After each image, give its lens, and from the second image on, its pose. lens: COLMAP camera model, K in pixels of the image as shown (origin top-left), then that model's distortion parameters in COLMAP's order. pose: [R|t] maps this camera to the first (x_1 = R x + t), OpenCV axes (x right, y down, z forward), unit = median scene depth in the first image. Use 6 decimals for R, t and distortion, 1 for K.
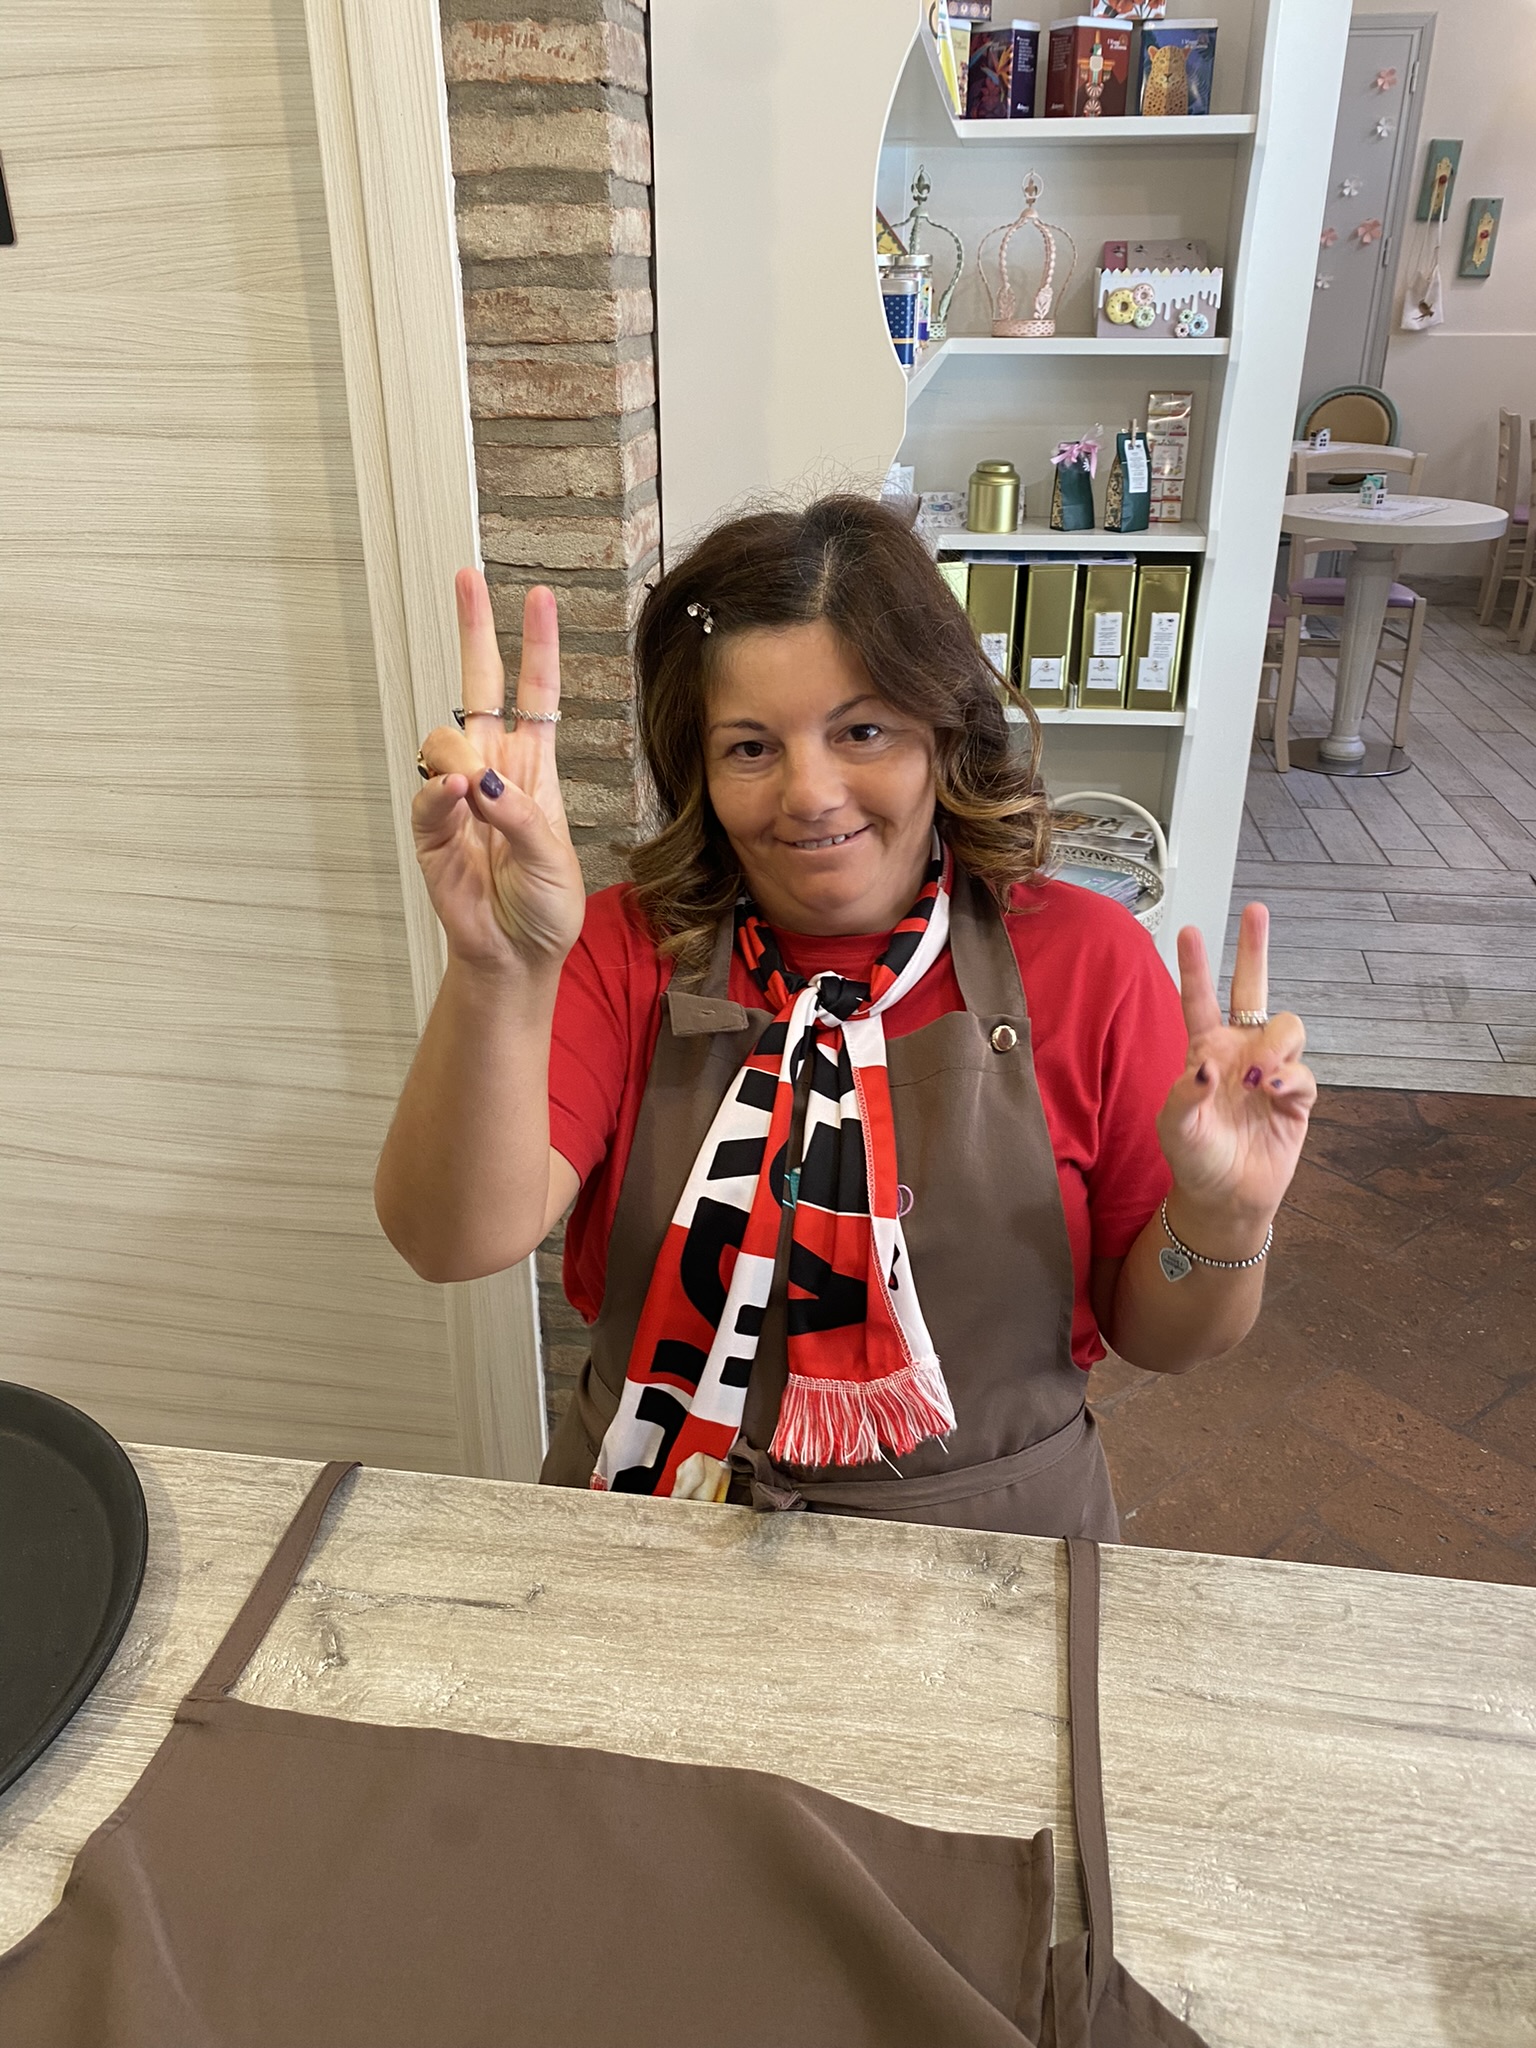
lens RADIAL K [[1539.2, 0, 774.6], [0, 1539.2, 1019.5], [0, 0, 1]] dist [-0.021293, 0.004949]
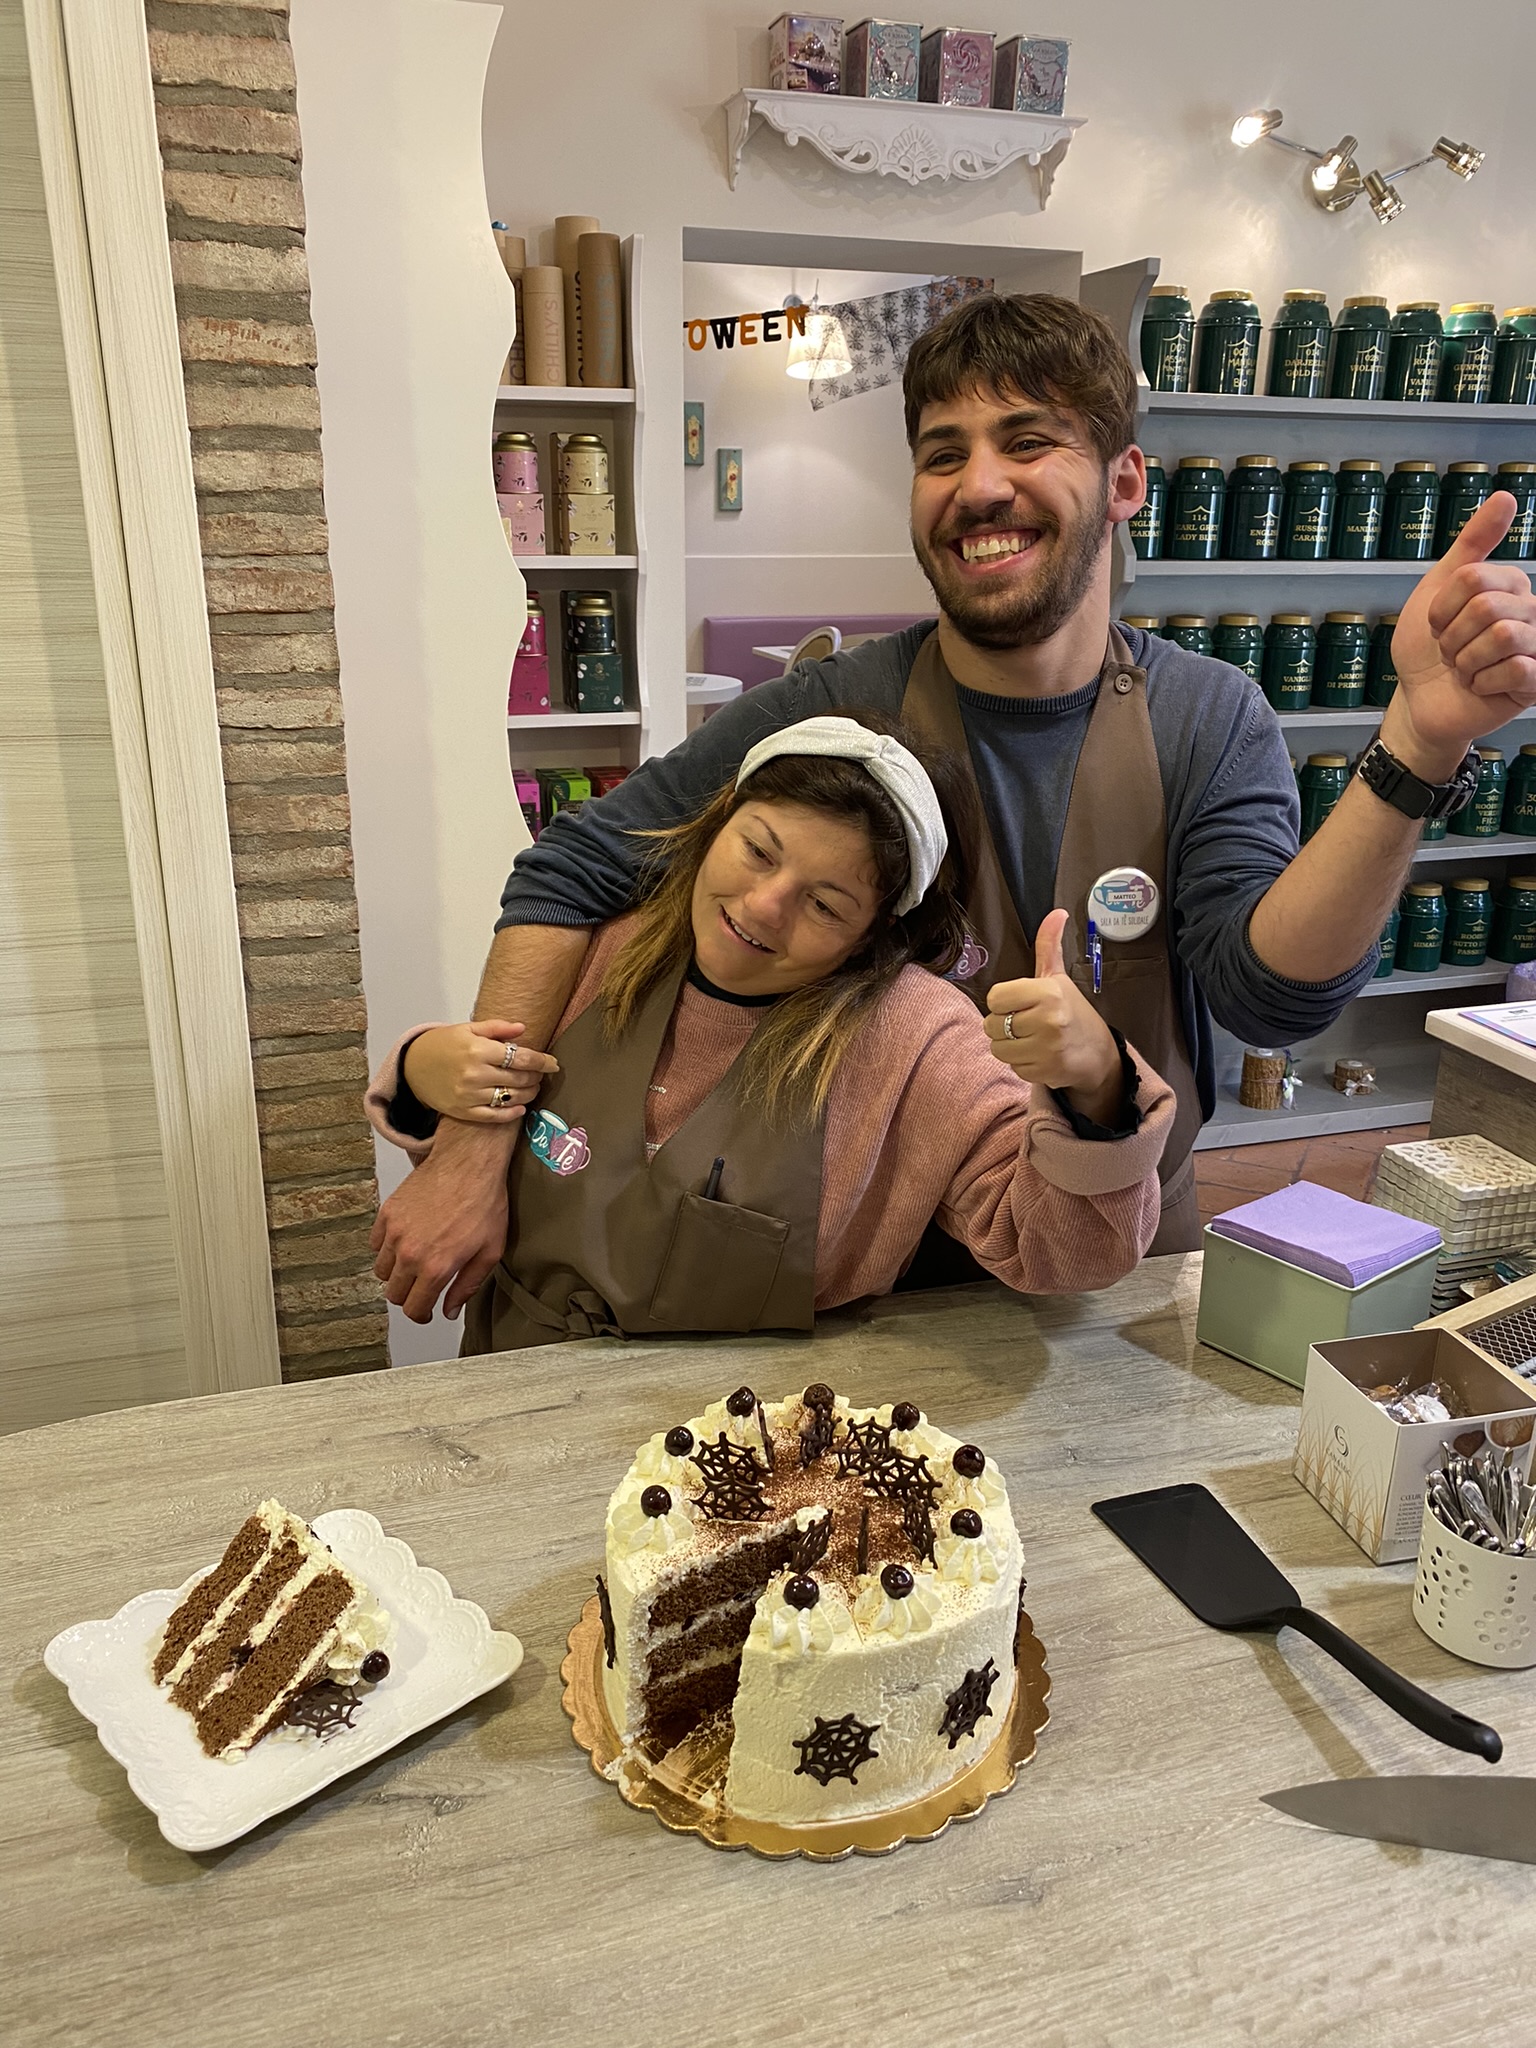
lens RADIAL K [[1539.2, 0, 765.0], [0, 1539.2, 1016.8], [0, 0, 1]] dist [-0.021293, 0.004949]
pose [[0.904458, -0.123020, 0.408439, -0.339445], [0.175780, 0.979921, -0.094103, 0.124932], [-0.388662, 0.156907, 0.907922, -0.252310]]
